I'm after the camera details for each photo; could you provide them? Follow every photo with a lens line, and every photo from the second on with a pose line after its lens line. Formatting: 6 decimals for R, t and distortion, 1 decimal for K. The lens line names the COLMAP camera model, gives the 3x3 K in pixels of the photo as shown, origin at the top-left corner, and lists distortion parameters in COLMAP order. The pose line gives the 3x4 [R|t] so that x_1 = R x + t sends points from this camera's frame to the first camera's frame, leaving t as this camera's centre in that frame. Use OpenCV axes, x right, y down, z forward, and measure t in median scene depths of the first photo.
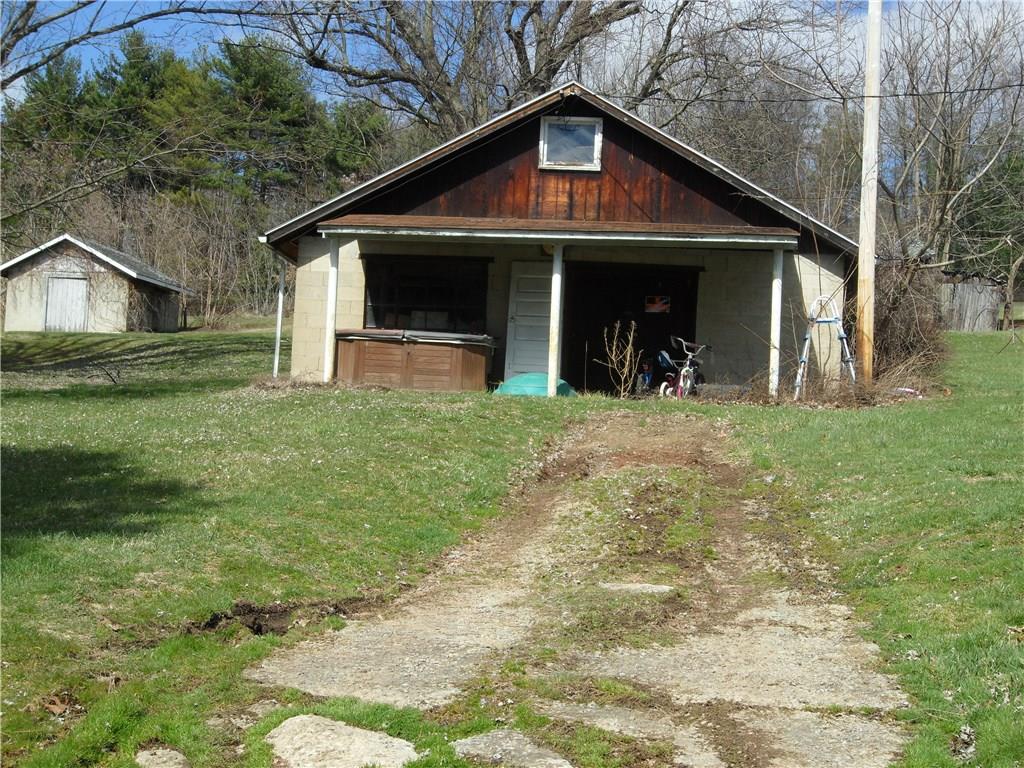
lens RADIAL K [[1748.4, 0, 512.7], [0, 1748.4, 383.0], [0, 0, 1]] dist [-0.029309, 0.000000]
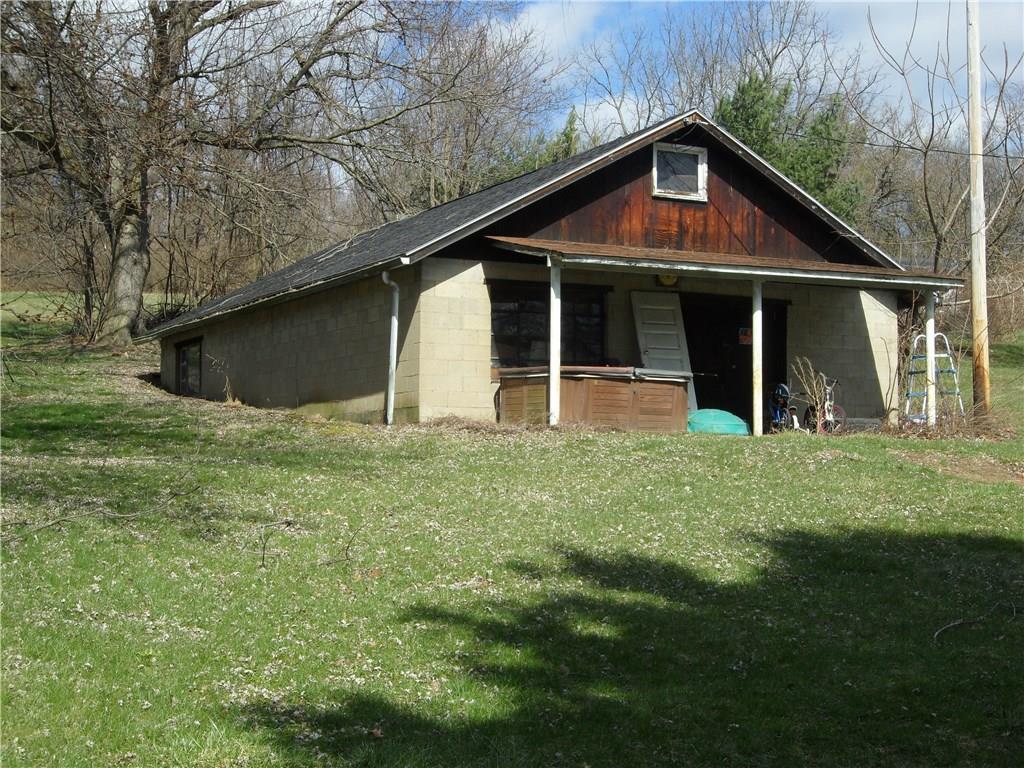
lens RADIAL K [[1748.4, 0, 512.5], [0, 1748.4, 384.4], [0, 0, 1]] dist [-0.029309, 0.000000]
pose [[0.834677, -0.010611, 0.550637, -0.589985], [0.001534, 0.999855, 0.016942, -0.034667], [-0.550737, -0.013296, 0.834573, 0.232065]]
